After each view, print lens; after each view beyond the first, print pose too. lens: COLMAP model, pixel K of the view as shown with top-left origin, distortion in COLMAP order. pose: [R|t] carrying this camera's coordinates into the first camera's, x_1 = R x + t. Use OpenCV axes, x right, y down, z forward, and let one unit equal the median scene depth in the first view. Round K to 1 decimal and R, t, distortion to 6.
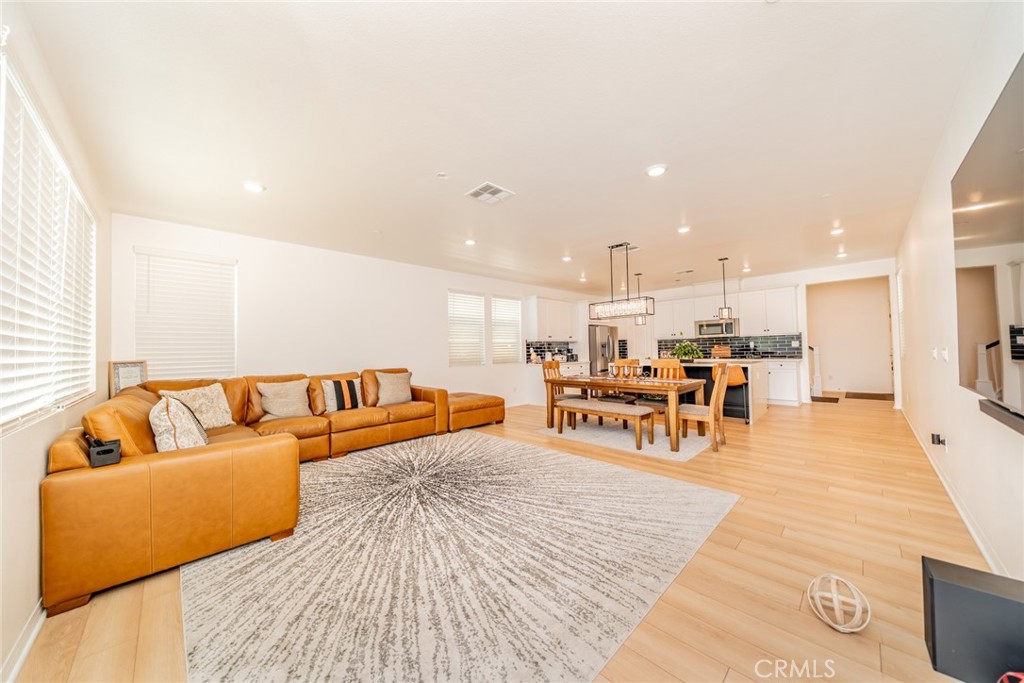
lens RADIAL K [[347.6, 0, 514.8], [0, 347.6, 344.1], [0, 0, 1]] dist [0.000253, 0.000088]
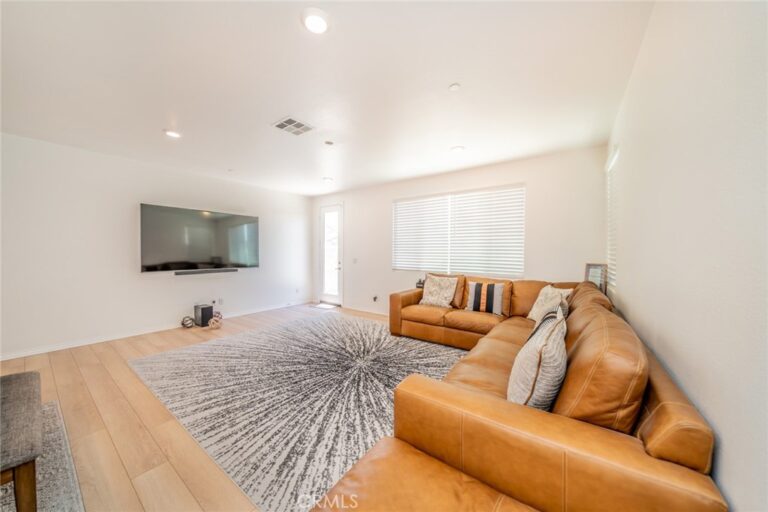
lens RADIAL K [[260.7, 0, 381.9], [0, 260.7, 251.4], [0, 0, 1]] dist [0.000253, 0.000088]
pose [[-0.987833, 0.014565, -0.154837, -0.217436], [0.017646, 0.999672, -0.018542, 0.008585], [0.154516, -0.021048, -0.987766, 1.902119]]
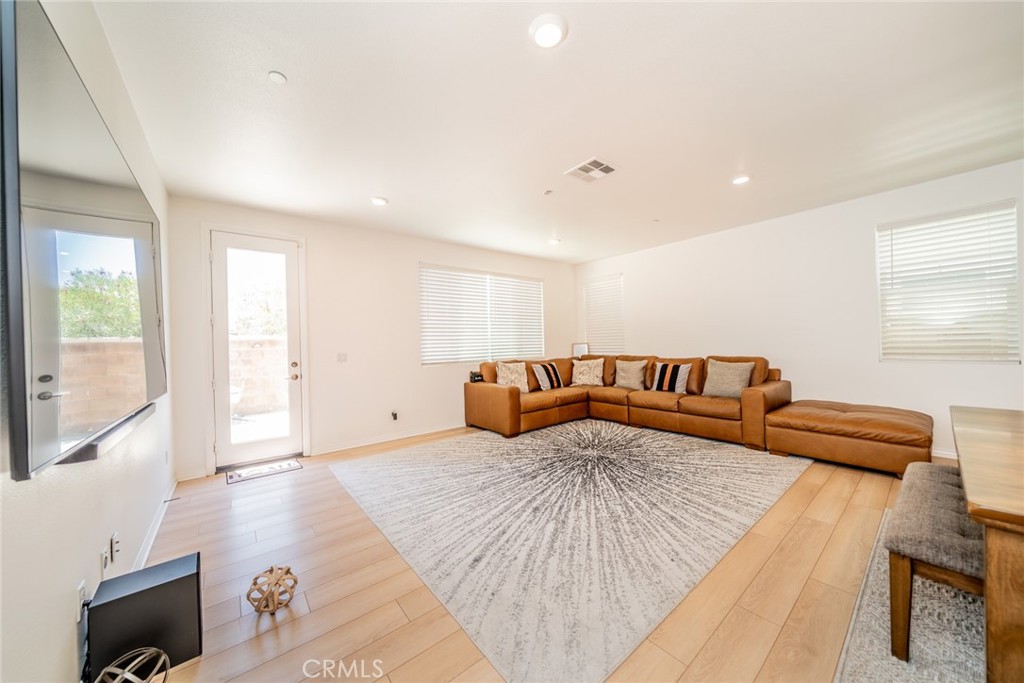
lens RADIAL K [[347.6, 0, 507.8], [0, 347.6, 339.3], [0, 0, 1]] dist [0.000253, 0.000088]
pose [[-0.107685, 0.011725, -0.994116, 0.870574], [0.047632, 0.998843, 0.006621, -0.007255], [0.993043, -0.046639, -0.108119, 0.850477]]
